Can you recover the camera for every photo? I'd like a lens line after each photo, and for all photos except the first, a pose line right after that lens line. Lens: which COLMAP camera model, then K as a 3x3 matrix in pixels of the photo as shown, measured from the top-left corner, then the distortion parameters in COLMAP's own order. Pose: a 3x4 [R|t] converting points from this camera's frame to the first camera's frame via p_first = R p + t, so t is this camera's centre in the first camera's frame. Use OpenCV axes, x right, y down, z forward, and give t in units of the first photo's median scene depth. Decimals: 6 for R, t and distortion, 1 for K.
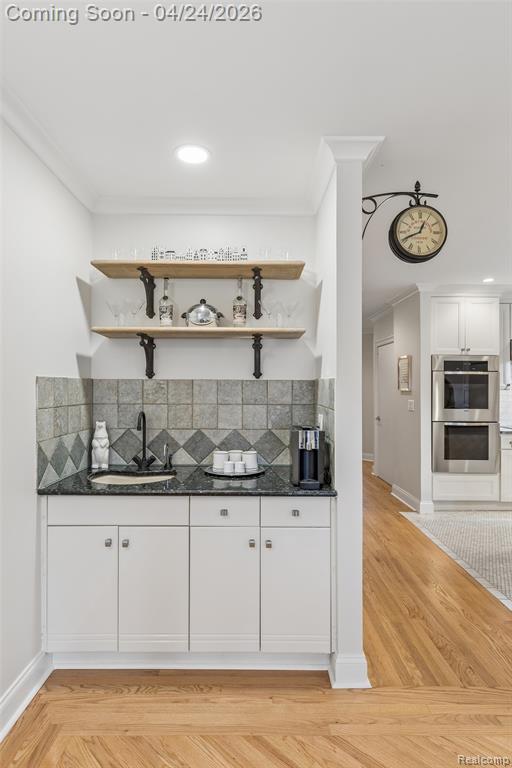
lens RADIAL K [[423.9, 0, 251.8], [0, 423.9, 383.9], [0, 0, 1]] dist [0.007902, -0.002484]
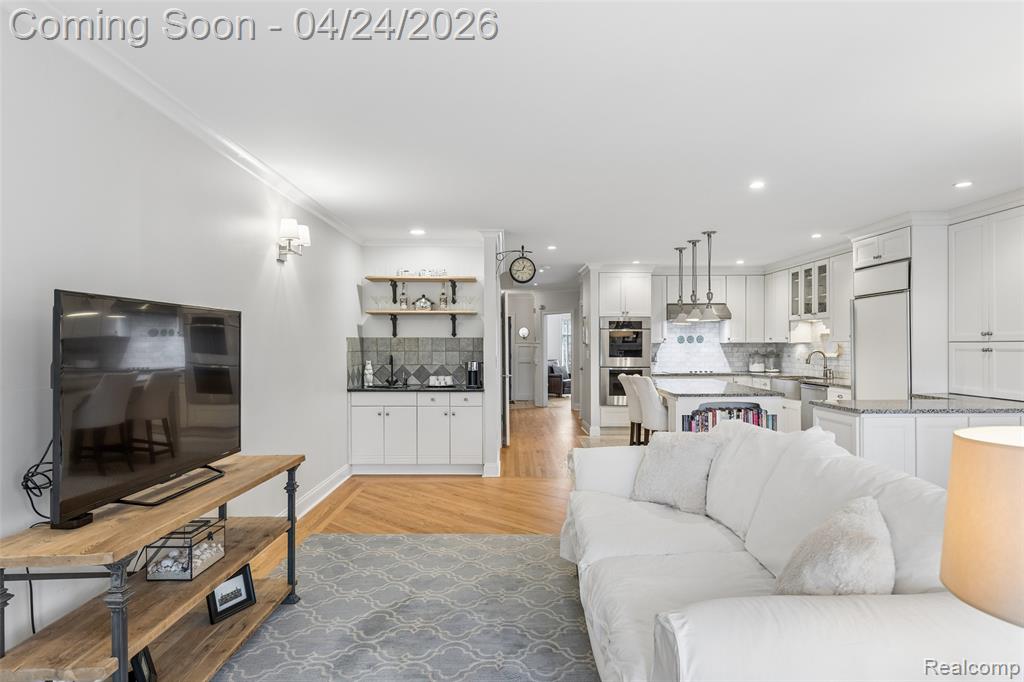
lens RADIAL K [[602.4, 0, 515.9], [0, 602.4, 345.0], [0, 0, 1]] dist [0.006859, -0.006318]
pose [[0.999843, -0.003669, 0.017333, 0.242948], [0.003431, 0.999900, 0.013711, -0.013266], [-0.017382, -0.013649, 0.999756, -1.650115]]
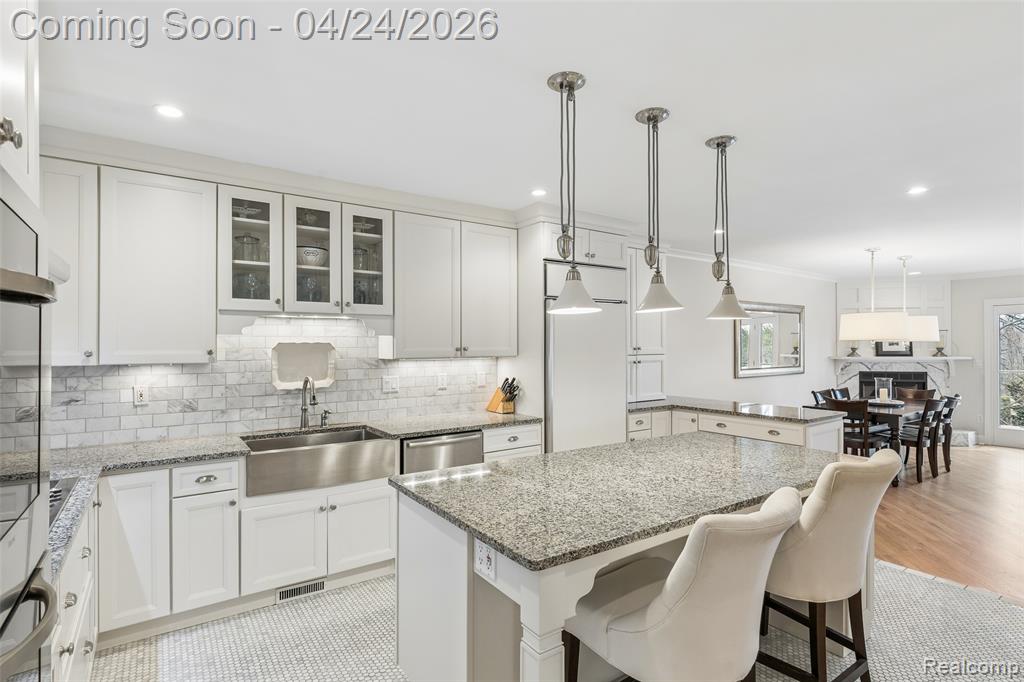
lens RADIAL K [[502.0, 0, 513.3], [0, 502.0, 346.2], [0, 0, 1]] dist [-0.002830, -0.000324]
pose [[-0.572917, 0.003867, 0.819604, 0.493433], [-0.004411, 0.999960, -0.007801, -0.008370], [-0.819601, -0.008085, -0.572877, 1.769134]]
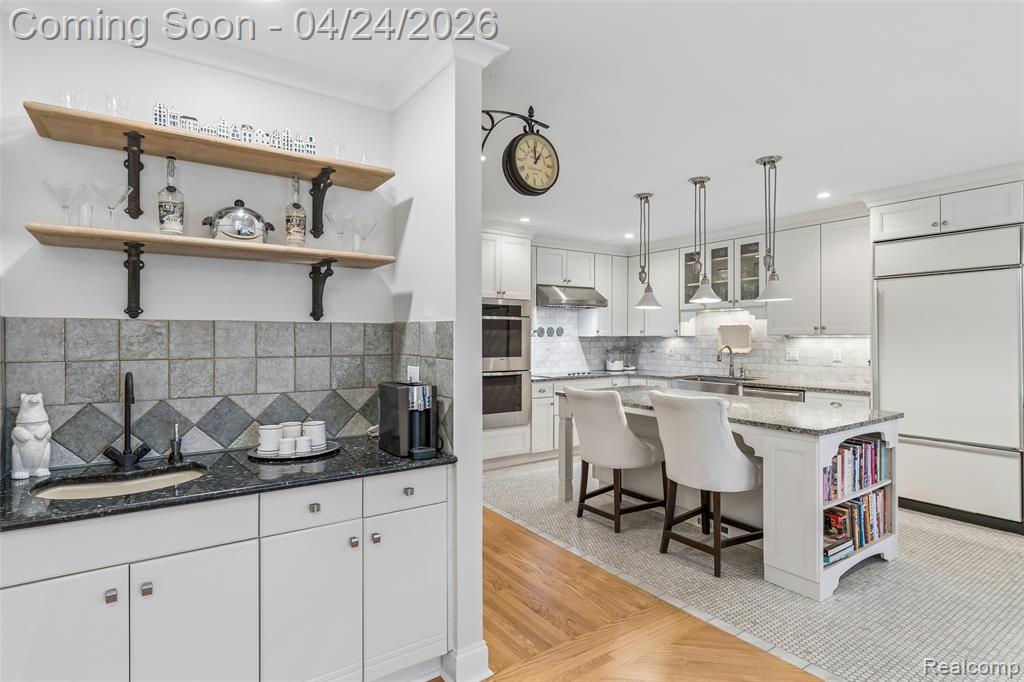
lens RADIAL K [[536.1, 0, 517.6], [0, 536.1, 337.2], [0, 0, 1]] dist [0.002069, 0.001700]
pose [[0.818134, -0.003667, 0.575016, -0.240751], [-0.002929, 0.999940, 0.010544, 0.005542], [-0.575020, -0.010311, 0.818074, 0.057434]]
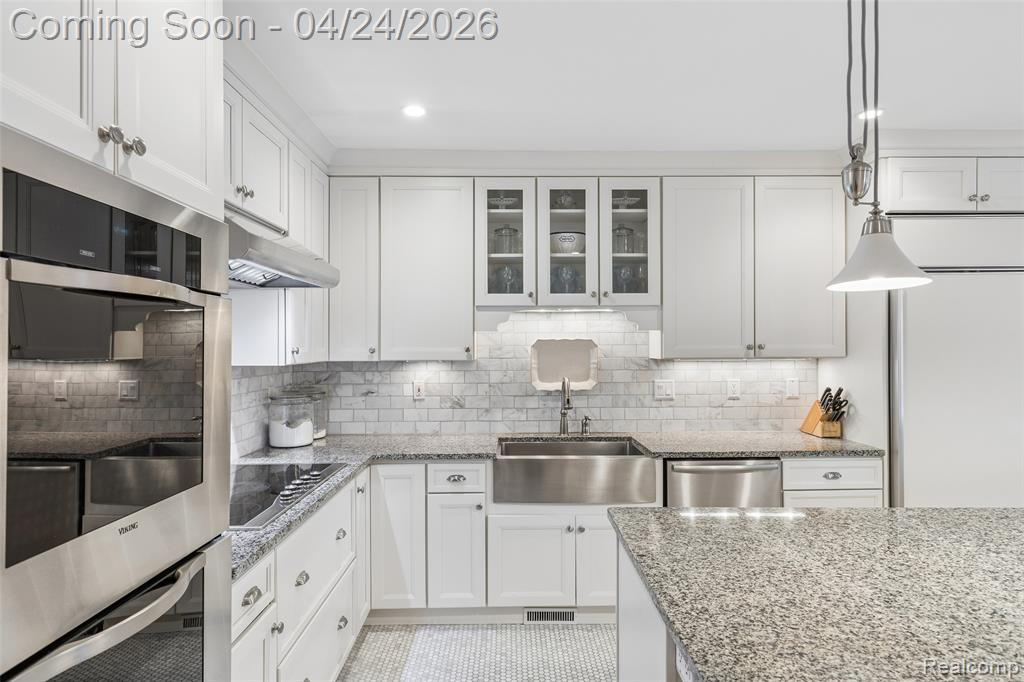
lens RADIAL K [[565.2, 0, 525.7], [0, 565.2, 343.1], [0, 0, 1]] dist [0.007902, -0.002484]
pose [[-0.024490, 0.005121, 0.999687, 0.552442], [-0.006793, 0.999963, -0.005289, -0.009234], [-0.999677, -0.006920, -0.024454, 1.584250]]
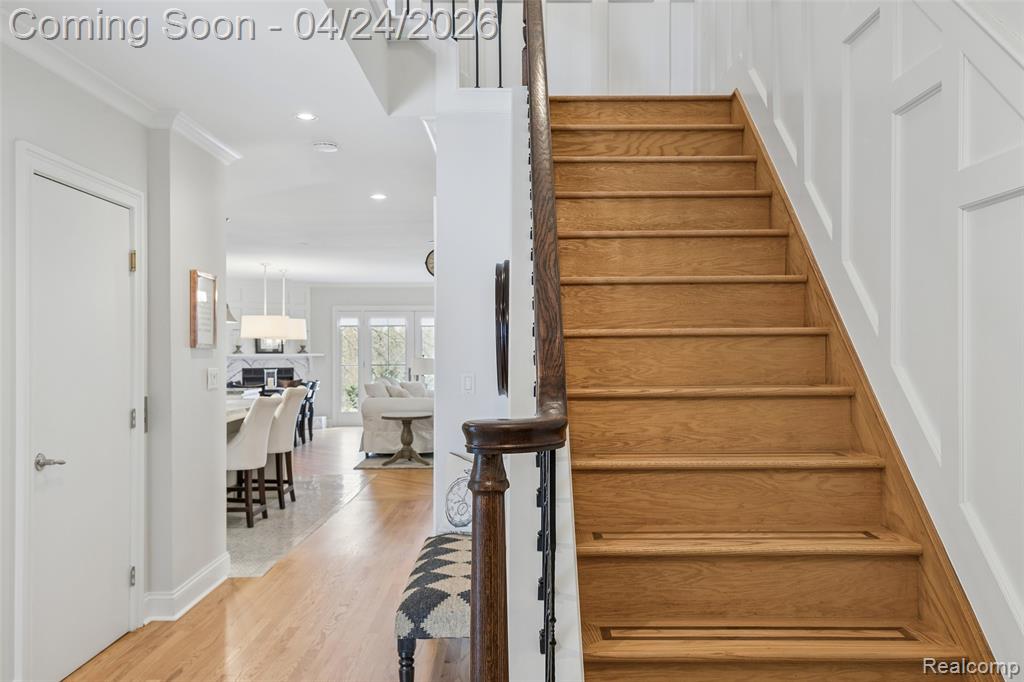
lens RADIAL K [[840.5, 0, 519.4], [0, 840.5, 336.3], [0, 0, 1]] dist [0.072013, -0.001915]
pose [[-0.999837, 0.005964, -0.017063, 0.097957], [0.006372, 0.999693, -0.023961, 0.049196], [0.016914, -0.024066, -0.999567, 3.786994]]
